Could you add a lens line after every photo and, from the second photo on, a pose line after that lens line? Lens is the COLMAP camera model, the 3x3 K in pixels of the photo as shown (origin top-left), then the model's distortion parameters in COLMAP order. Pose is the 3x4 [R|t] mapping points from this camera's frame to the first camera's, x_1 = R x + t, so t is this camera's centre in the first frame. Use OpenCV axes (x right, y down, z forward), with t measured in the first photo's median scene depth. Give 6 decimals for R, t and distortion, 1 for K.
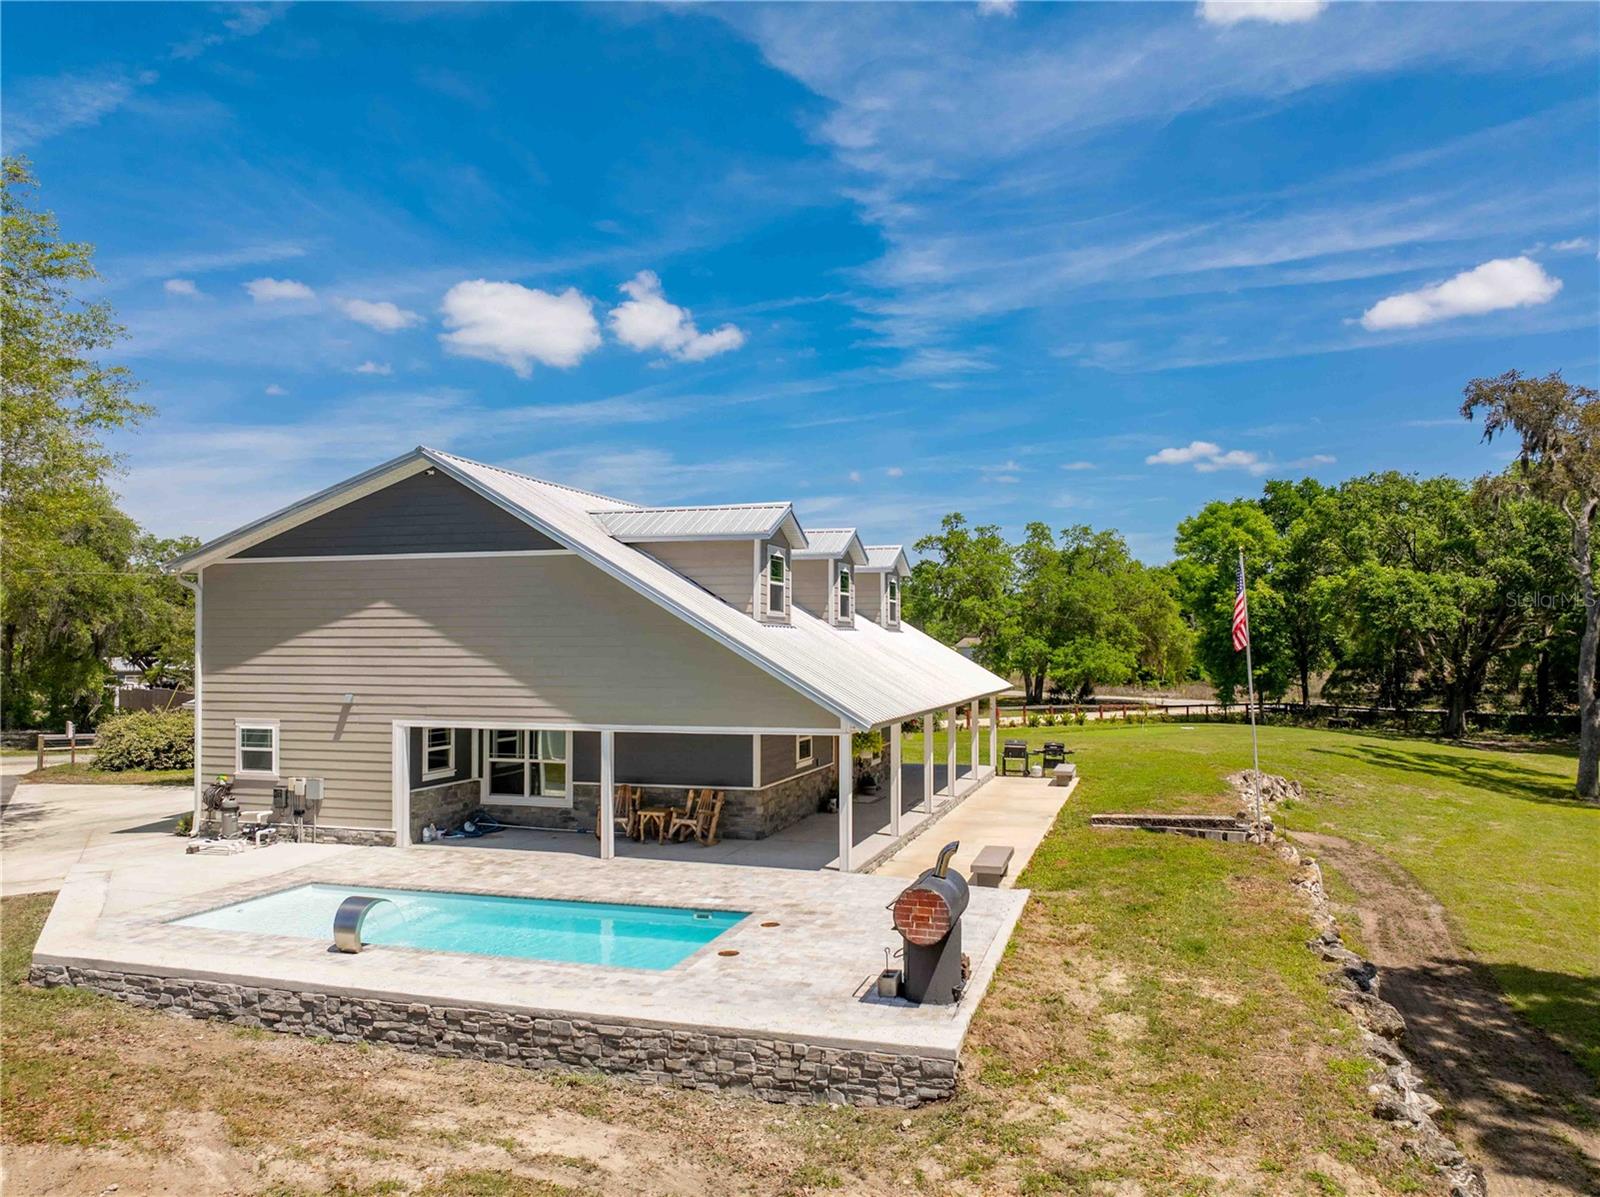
lens RADIAL K [[1126.0, 0, 798.7], [0, 1126.0, 607.4], [0, 0, 1]] dist [-0.059723, 0.026035]
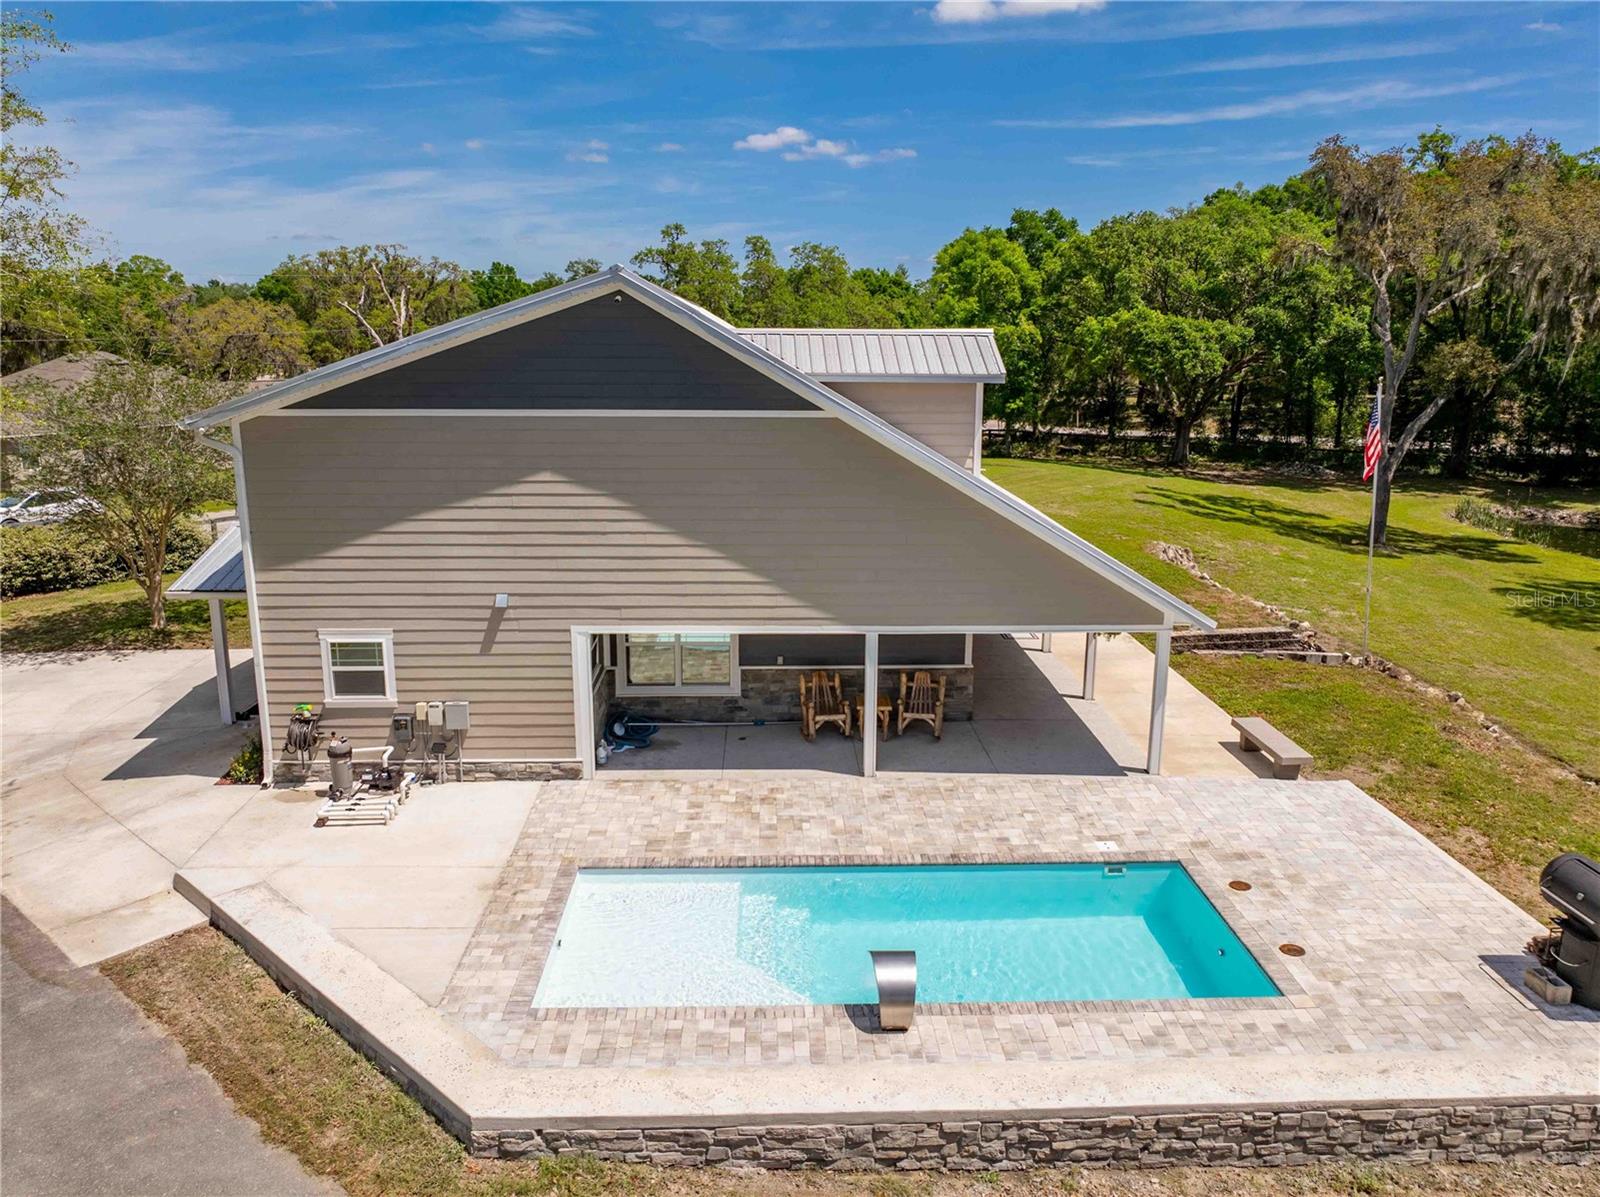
lens RADIAL K [[1126.0, 0, 789.7], [0, 1126.0, 585.6], [0, 0, 1]] dist [-0.059723, 0.026035]
pose [[0.953750, -0.057629, 0.295024, -0.469821], [-0.015634, 0.970613, 0.240138, -0.121526], [-0.300193, -0.233644, 0.924821, 0.254175]]
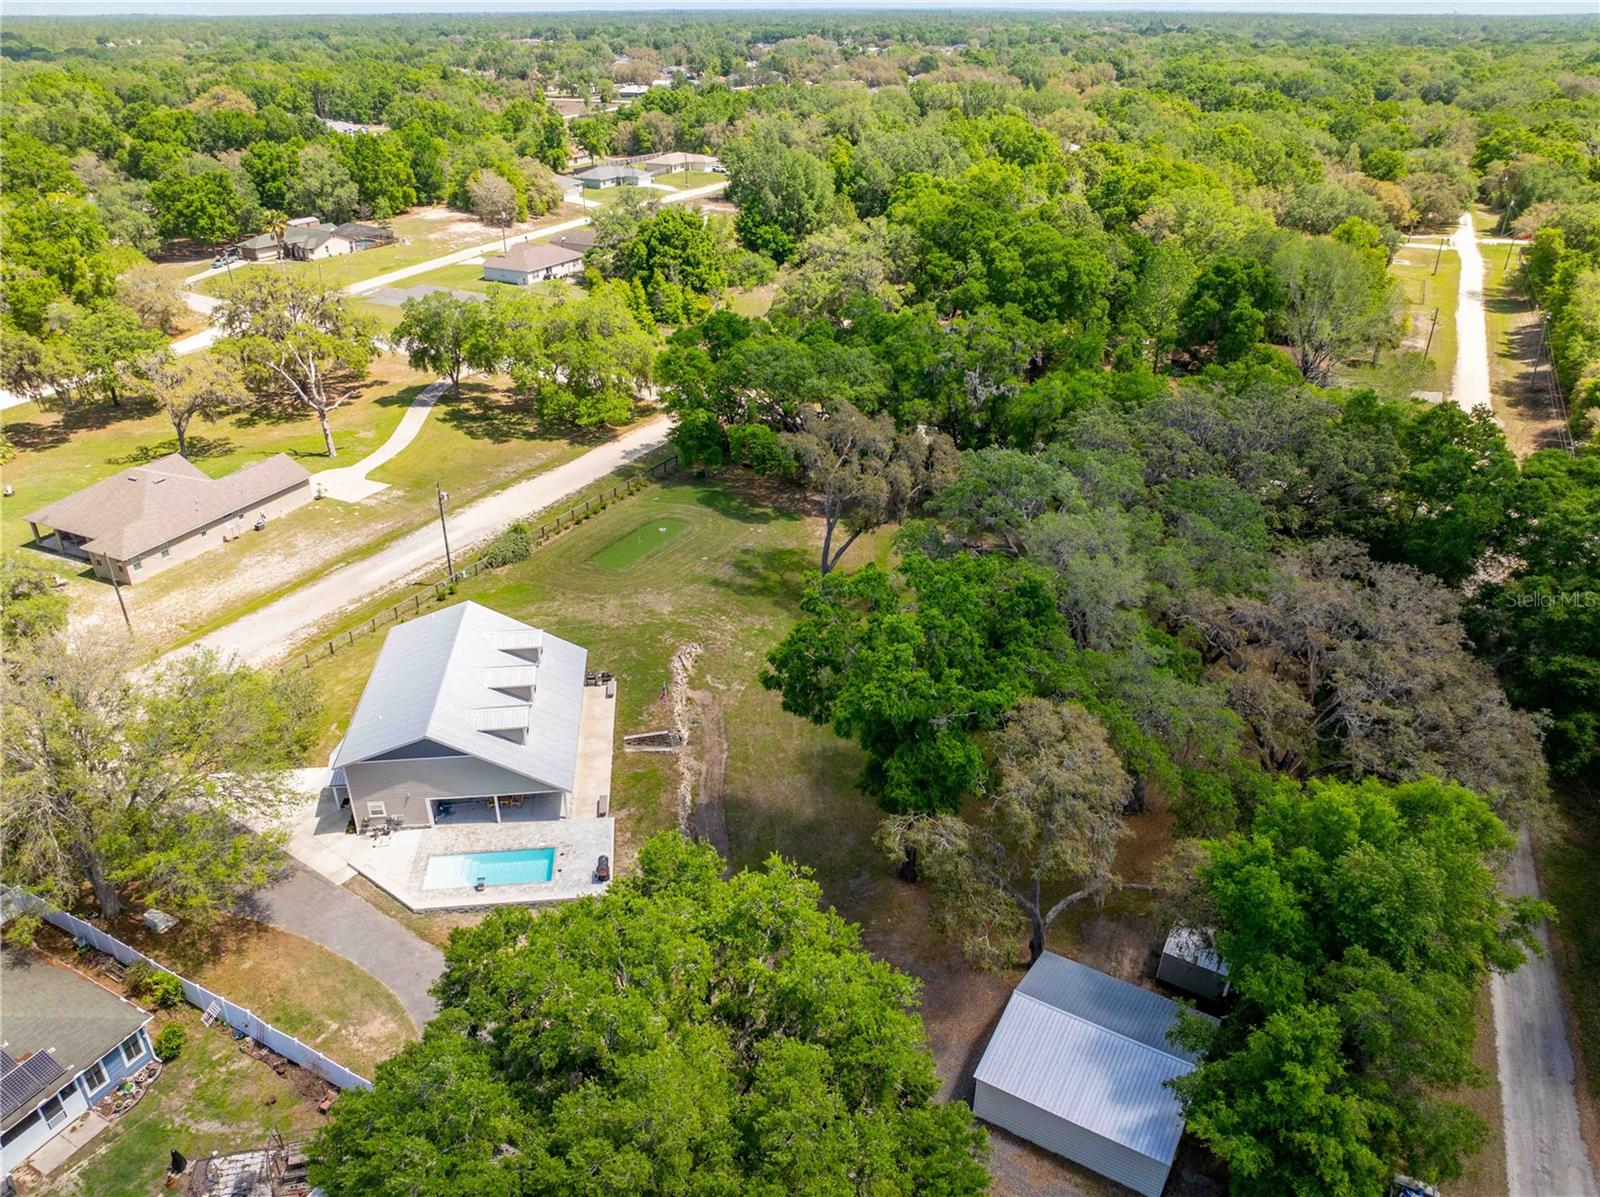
lens RADIAL K [[1126.0, 0, 791.2], [0, 1126.0, 598.1], [0, 0, 1]] dist [-0.059723, 0.026035]
pose [[0.927369, -0.175808, 0.330271, -0.362279], [-0.006369, 0.875180, 0.483755, -2.194841], [-0.374095, -0.450722, 0.810495, -1.998916]]
